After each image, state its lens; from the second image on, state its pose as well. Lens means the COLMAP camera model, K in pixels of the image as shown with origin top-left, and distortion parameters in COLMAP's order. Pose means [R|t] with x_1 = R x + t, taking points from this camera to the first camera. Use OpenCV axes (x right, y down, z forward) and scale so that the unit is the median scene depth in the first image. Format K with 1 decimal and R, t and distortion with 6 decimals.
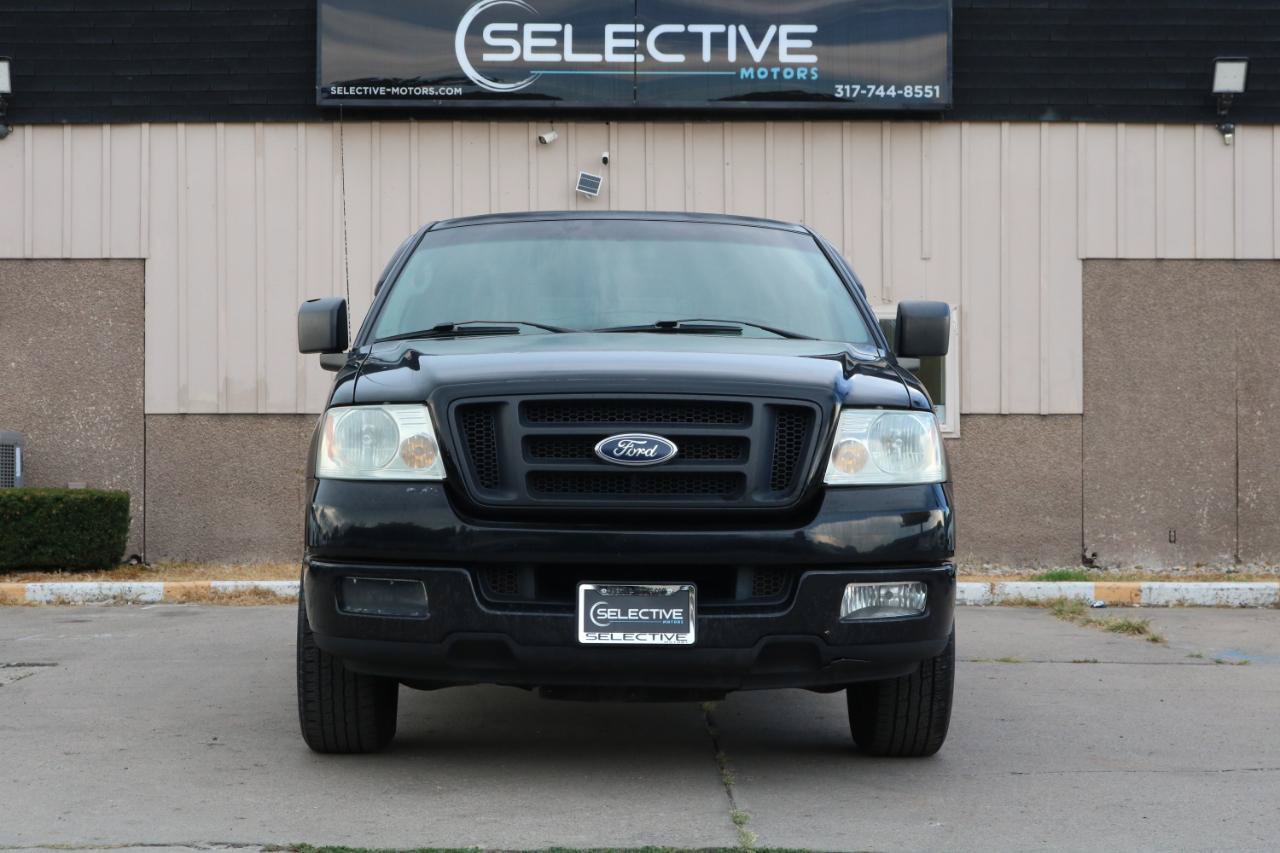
lens RADIAL K [[2155.8, 0, 640.0], [0, 2155.8, 426.5], [0, 0, 1]] dist [-0.012090, -0.013938]
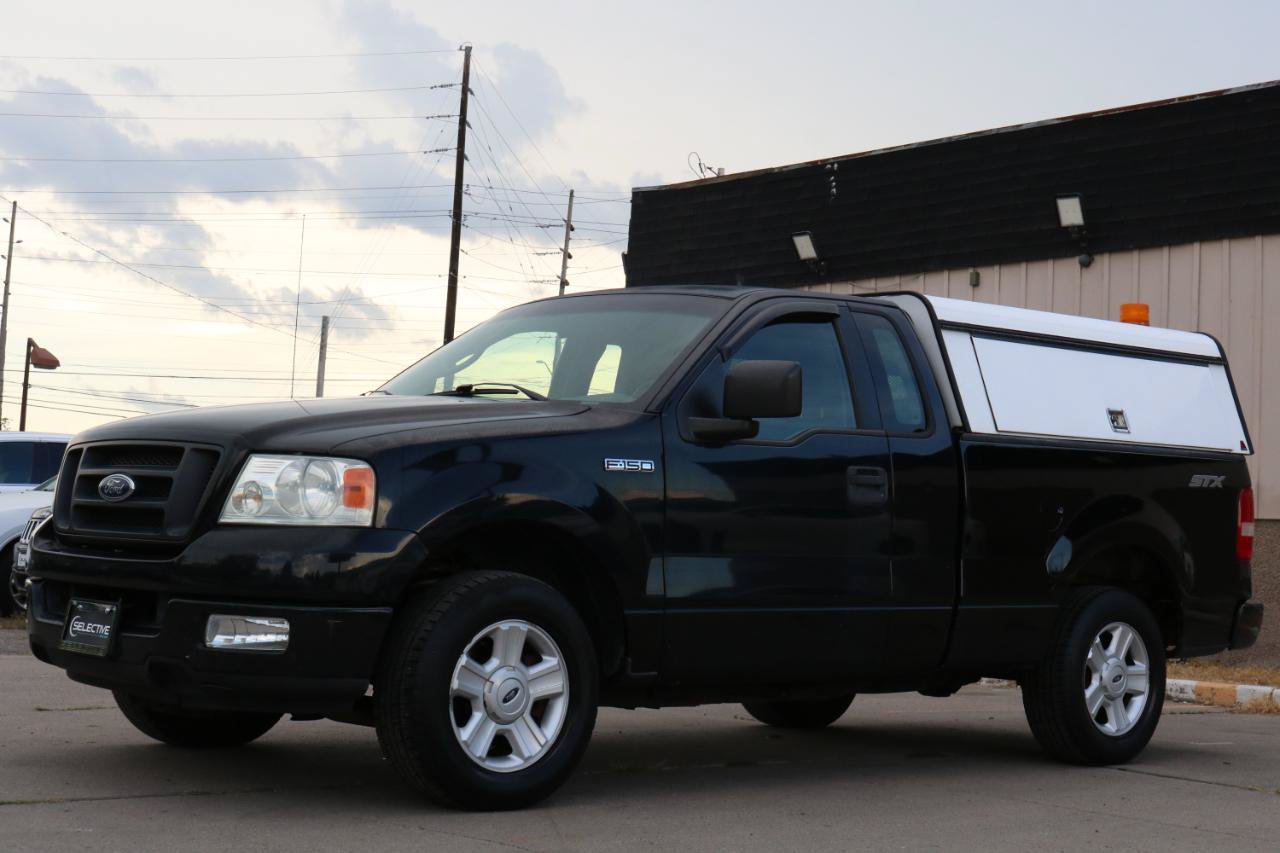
lens RADIAL K [[2005.5, 0, 640.0], [0, 2005.5, 426.5], [0, 0, 1]] dist [-0.236449, 0.207549]
pose [[0.656601, -0.014470, -0.754099, 0.380329], [-0.035442, 0.998120, -0.050012, 0.008217], [0.753405, 0.059565, 0.654854, 0.201166]]
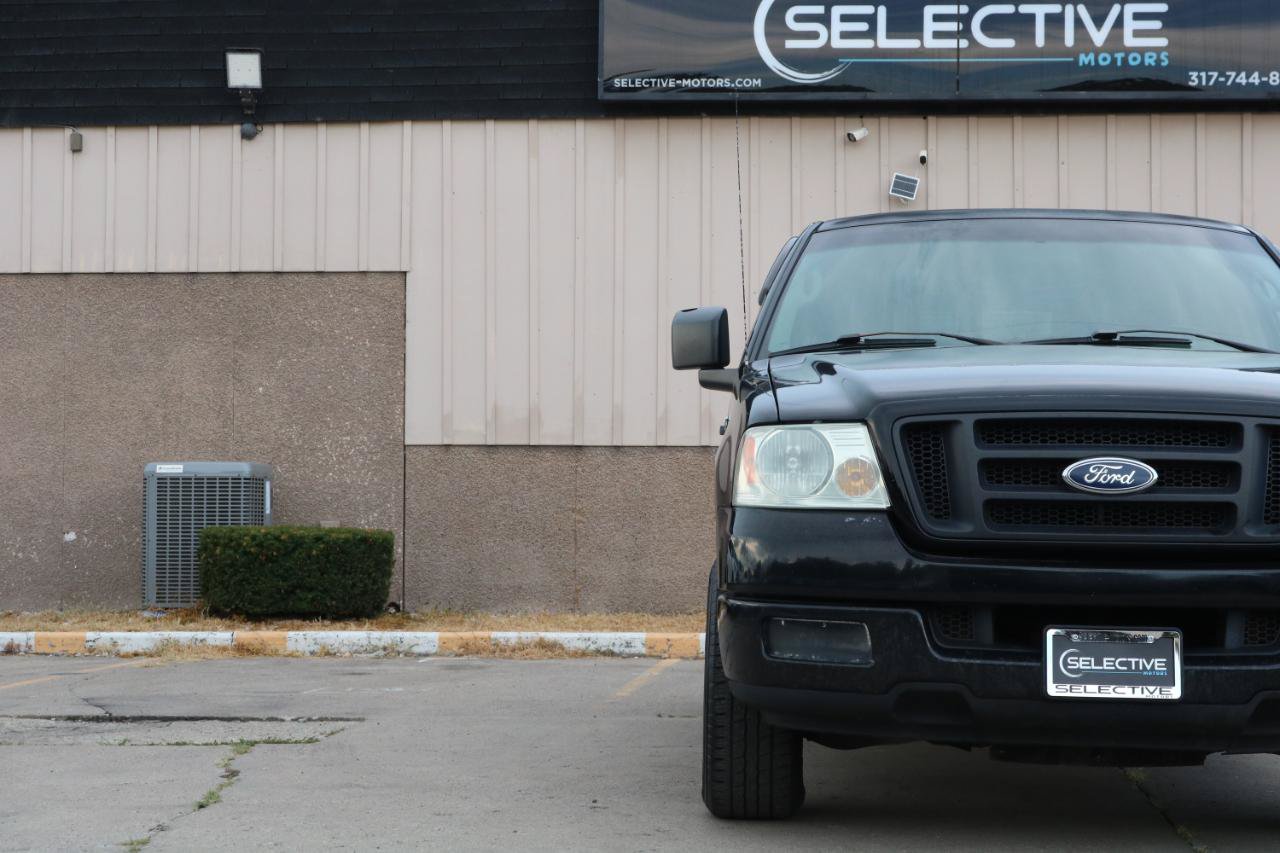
lens RADIAL K [[2441.6, 0, 669.8], [0, 2441.6, 426.7], [0, 0, 1]] dist [0.001101, 0.145069]
pose [[0.996007, 0.004298, -0.089172, -0.035514], [-0.005795, 0.999846, -0.016540, 0.003216], [0.089087, 0.016991, 0.995879, -0.001271]]
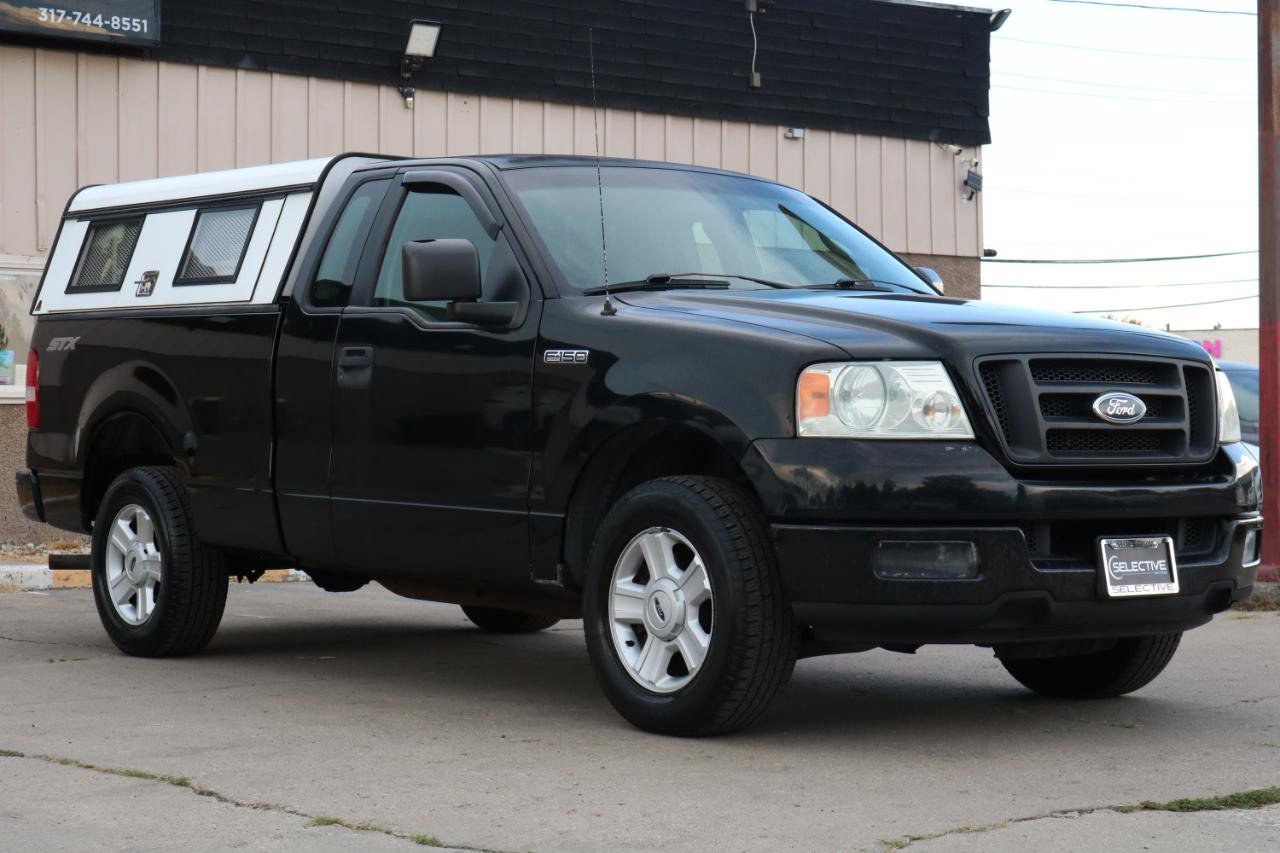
lens RADIAL K [[2334.9, 0, 641.3], [0, 2334.9, 401.7], [0, 0, 1]] dist [-0.028423, 0.080521]
pose [[0.806564, 0.004901, 0.591127, -0.329393], [-0.006010, 0.999982, -0.000091, 0.003522], [-0.591117, -0.003479, 0.806579, 0.090448]]
